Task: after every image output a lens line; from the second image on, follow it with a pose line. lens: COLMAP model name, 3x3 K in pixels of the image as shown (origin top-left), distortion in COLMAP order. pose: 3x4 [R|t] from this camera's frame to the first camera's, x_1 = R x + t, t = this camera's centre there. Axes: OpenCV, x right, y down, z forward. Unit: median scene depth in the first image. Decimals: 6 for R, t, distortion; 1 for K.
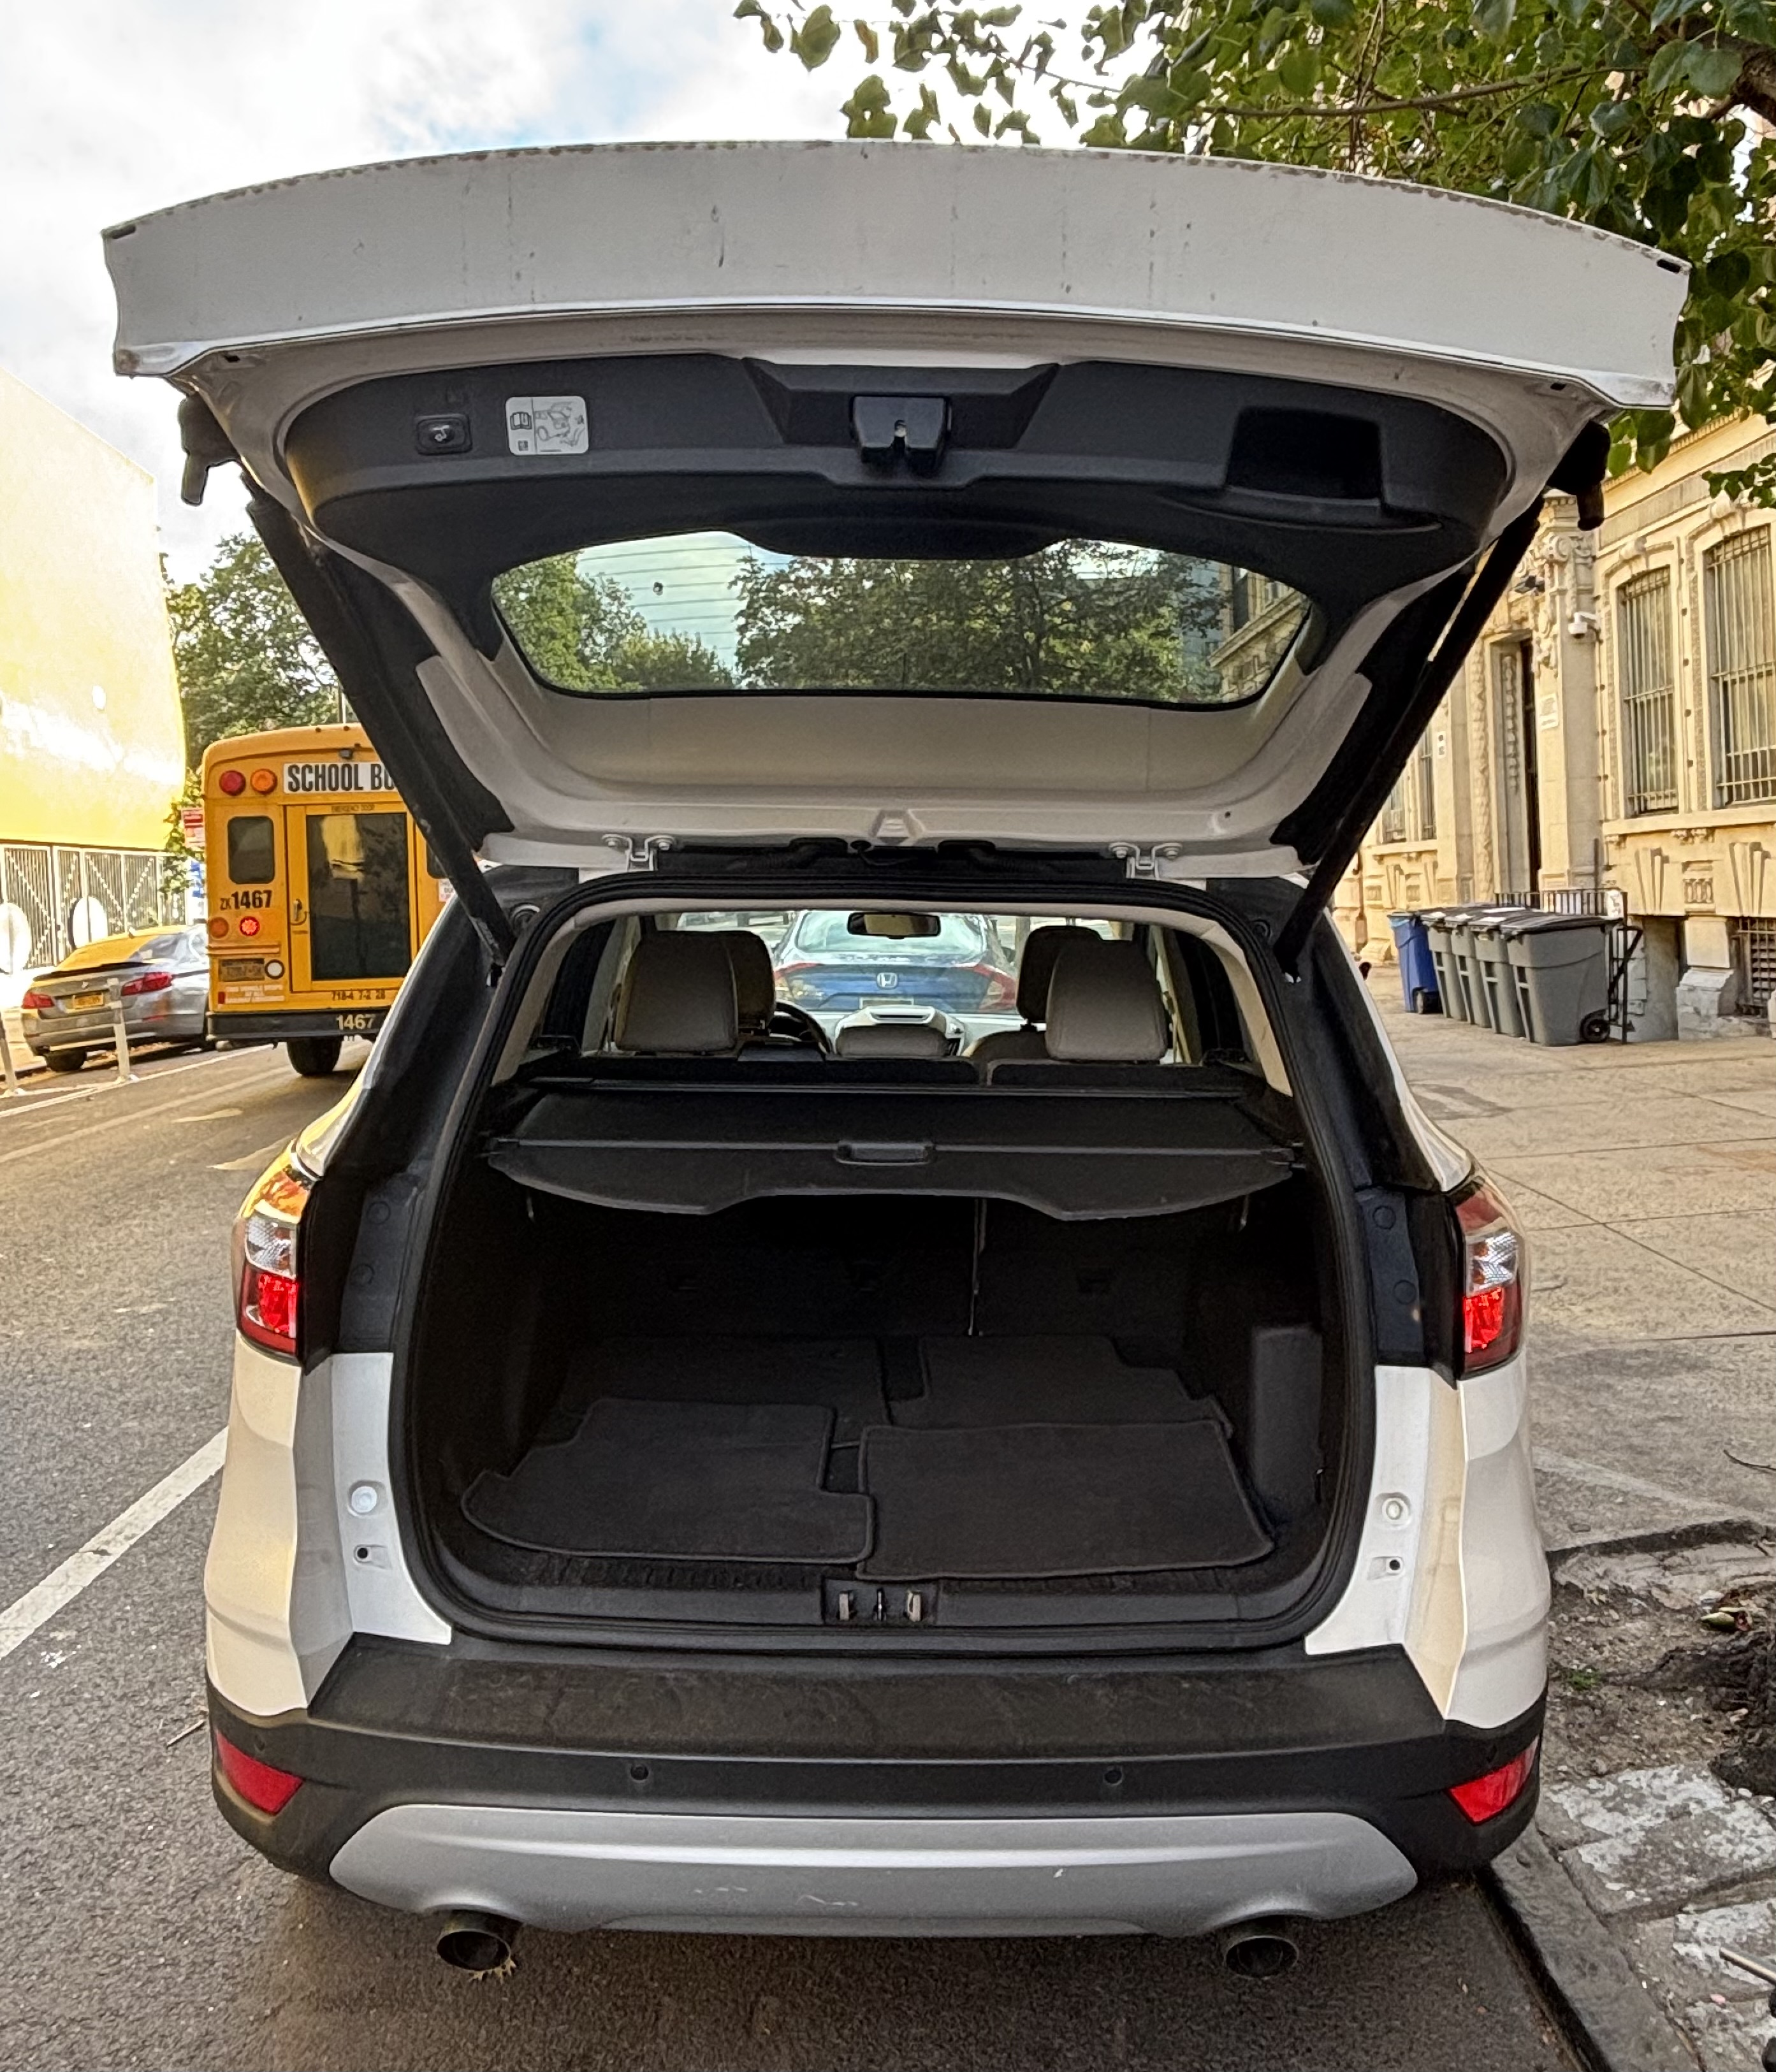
lens RADIAL K [[1492.3, 0, 889.8], [0, 1492.3, 1034.7], [0, 0, 1]] dist [-0.000628, 0.000495]
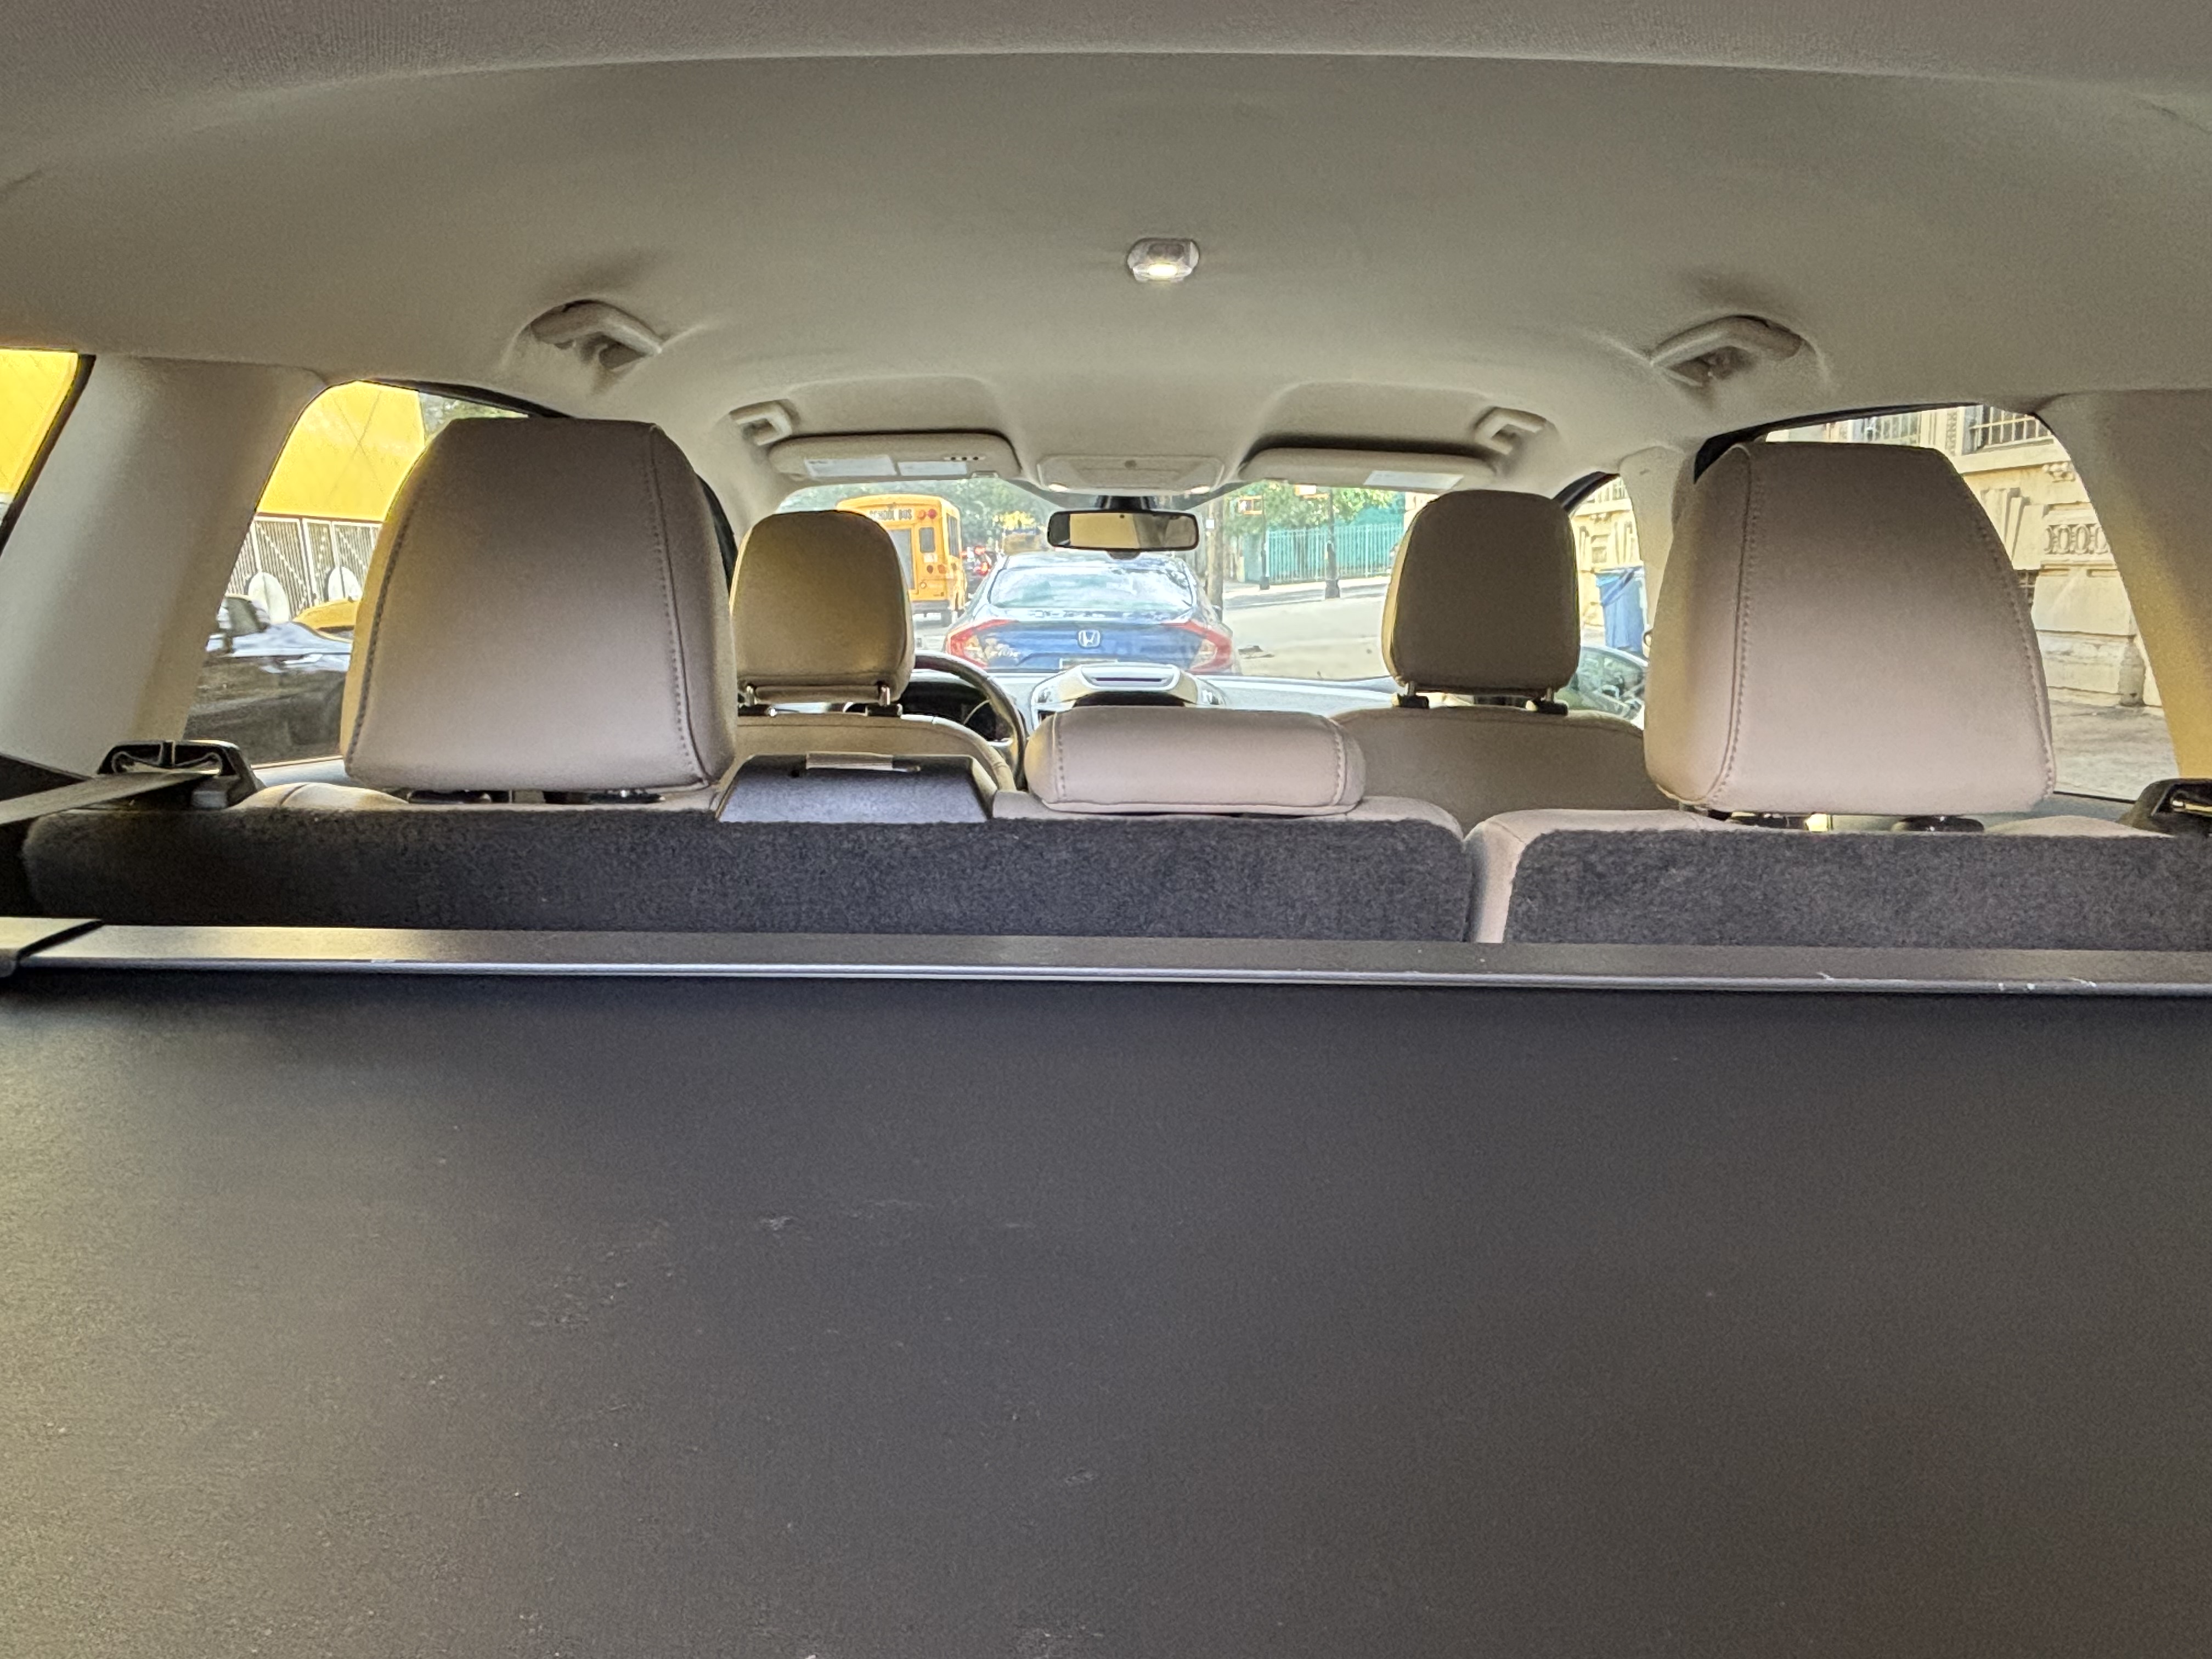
lens RADIAL K [[1347.0, 0, 1105.4], [0, 1347.0, 833.5], [0, 0, 1]] dist [0.007117, -0.001202]
pose [[0.999869, -0.003991, 0.015688, -0.004816], [0.002359, 0.994711, 0.102683, -0.002193], [-0.016014, -0.102632, 0.994590, 0.158462]]
